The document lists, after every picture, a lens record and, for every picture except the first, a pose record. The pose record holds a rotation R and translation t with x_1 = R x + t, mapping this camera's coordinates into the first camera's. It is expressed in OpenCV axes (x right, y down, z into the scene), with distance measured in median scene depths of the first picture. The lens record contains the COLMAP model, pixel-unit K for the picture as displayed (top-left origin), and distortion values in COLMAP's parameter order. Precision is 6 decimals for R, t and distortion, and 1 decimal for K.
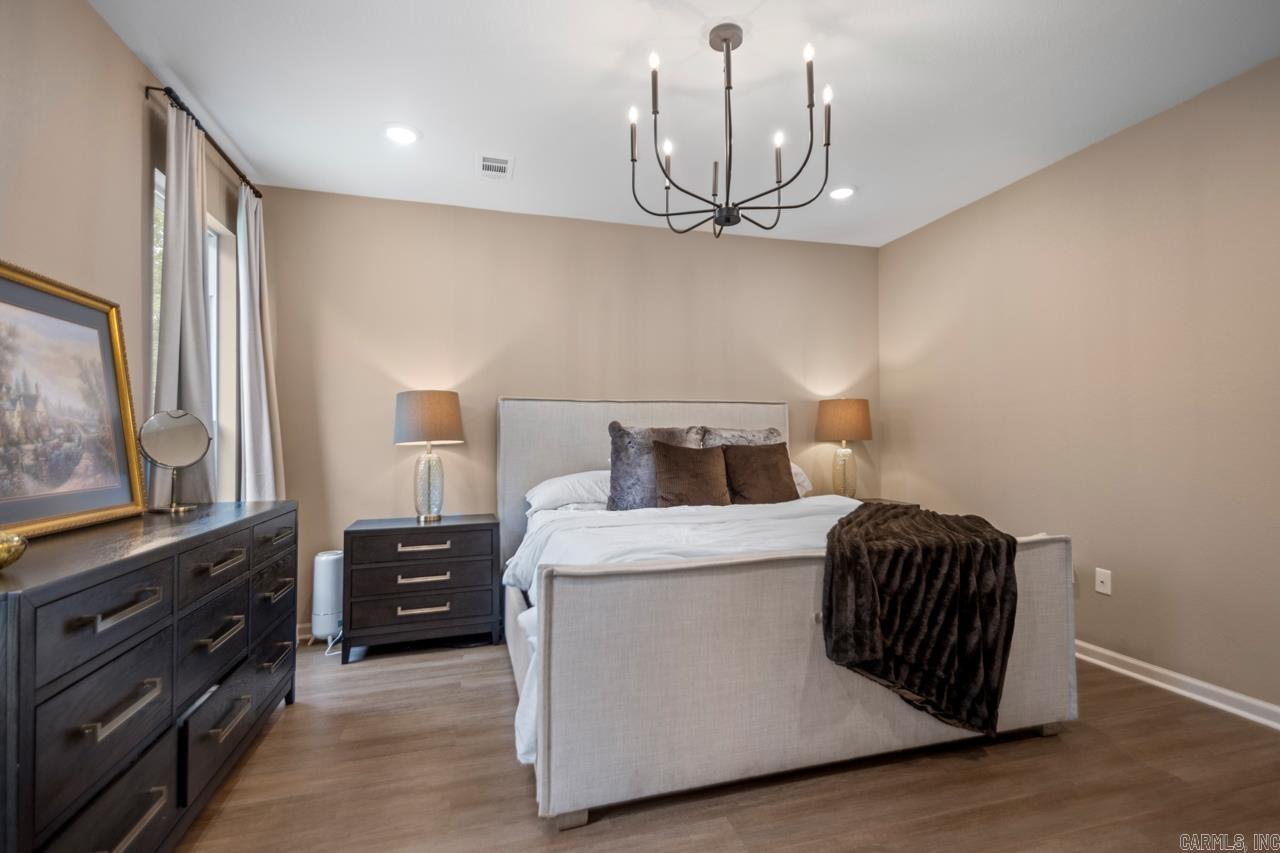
lens RADIAL K [[580.8, 0, 651.0], [0, 580.8, 430.8], [0, 0, 1]] dist [0.014345, -0.000691]
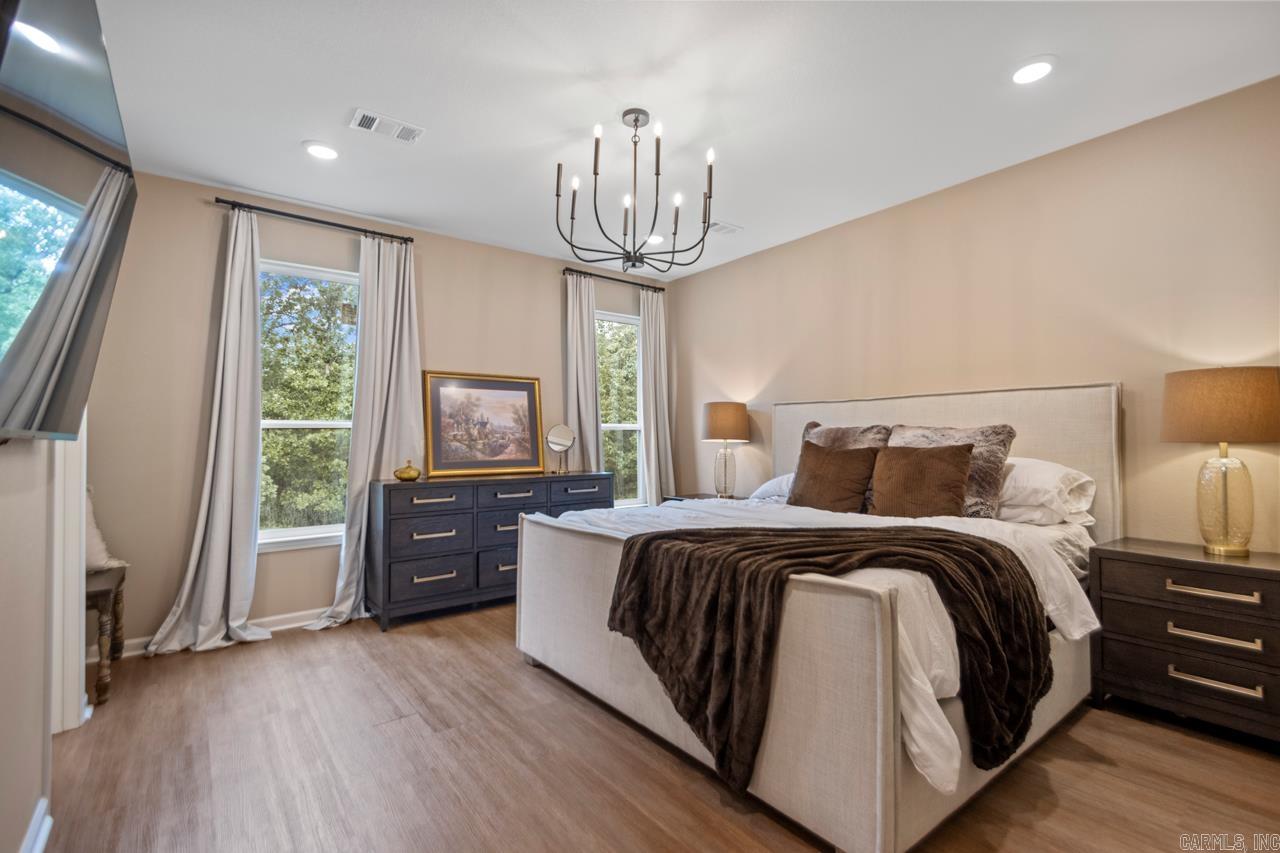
lens RADIAL K [[580.8, 0, 651.0], [0, 580.8, 430.8], [0, 0, 1]] dist [0.014345, -0.000691]
pose [[0.377897, -0.016199, -0.925706, 1.412913], [0.008729, 0.999865, -0.013933, 0.019580], [0.925807, -0.002815, 0.377987, 0.612135]]
